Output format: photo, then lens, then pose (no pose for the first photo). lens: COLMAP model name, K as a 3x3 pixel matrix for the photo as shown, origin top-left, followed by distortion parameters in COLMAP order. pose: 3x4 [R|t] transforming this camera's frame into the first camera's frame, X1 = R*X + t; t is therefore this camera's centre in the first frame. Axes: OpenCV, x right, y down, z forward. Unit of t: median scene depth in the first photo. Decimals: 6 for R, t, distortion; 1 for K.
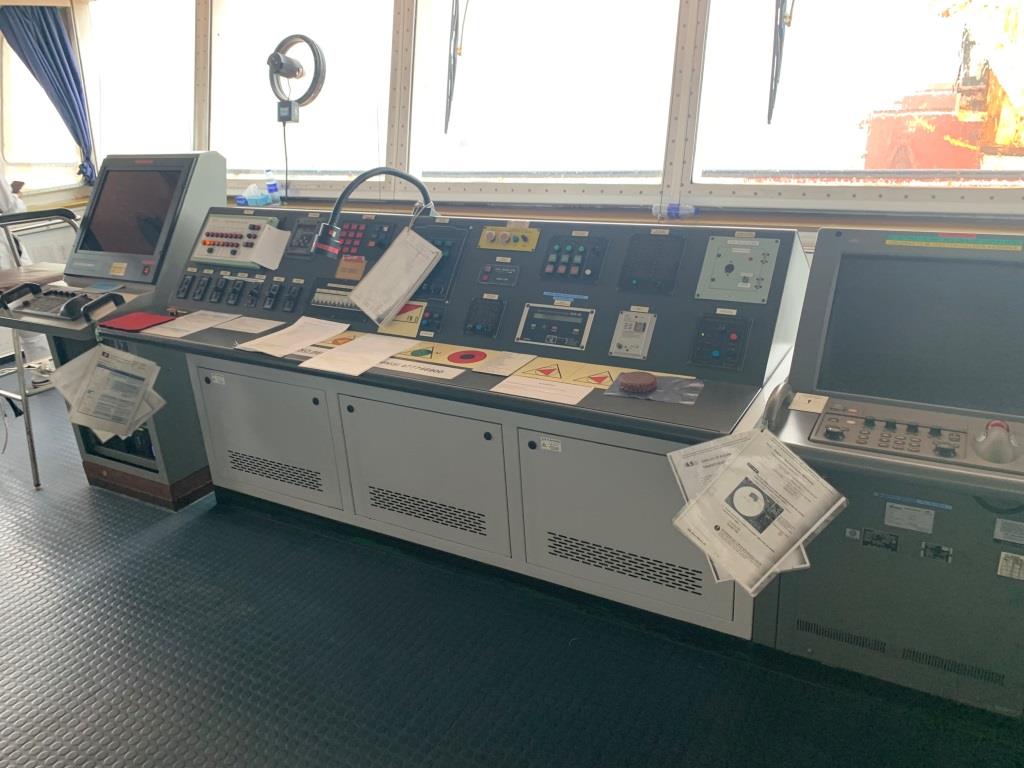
lens RADIAL K [[772.1, 0, 502.3], [0, 772.1, 398.3], [0, 0, 1]] dist [0.060255, -0.075824]
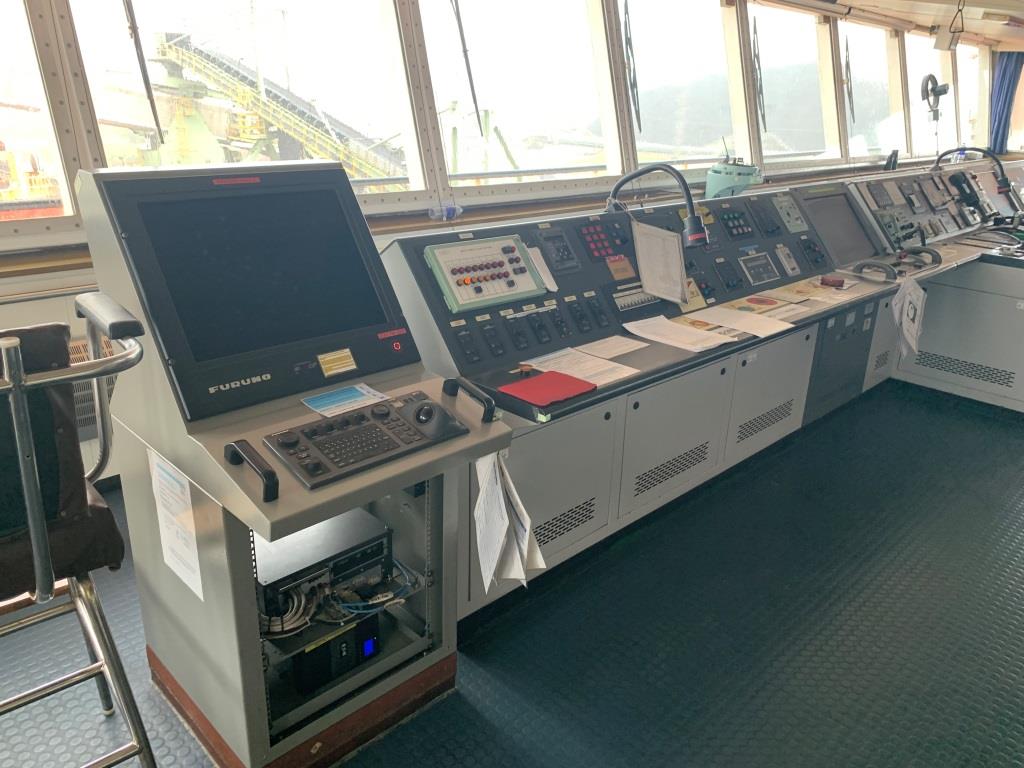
lens RADIAL K [[772.1, 0, 502.3], [0, 772.1, 398.3], [0, 0, 1]] dist [0.060255, -0.075824]
pose [[0.247620, -0.285172, 0.925938, -1.201493], [0.329789, 0.923440, 0.196208, -0.257990], [-0.911001, 0.256779, 0.322709, 0.858590]]
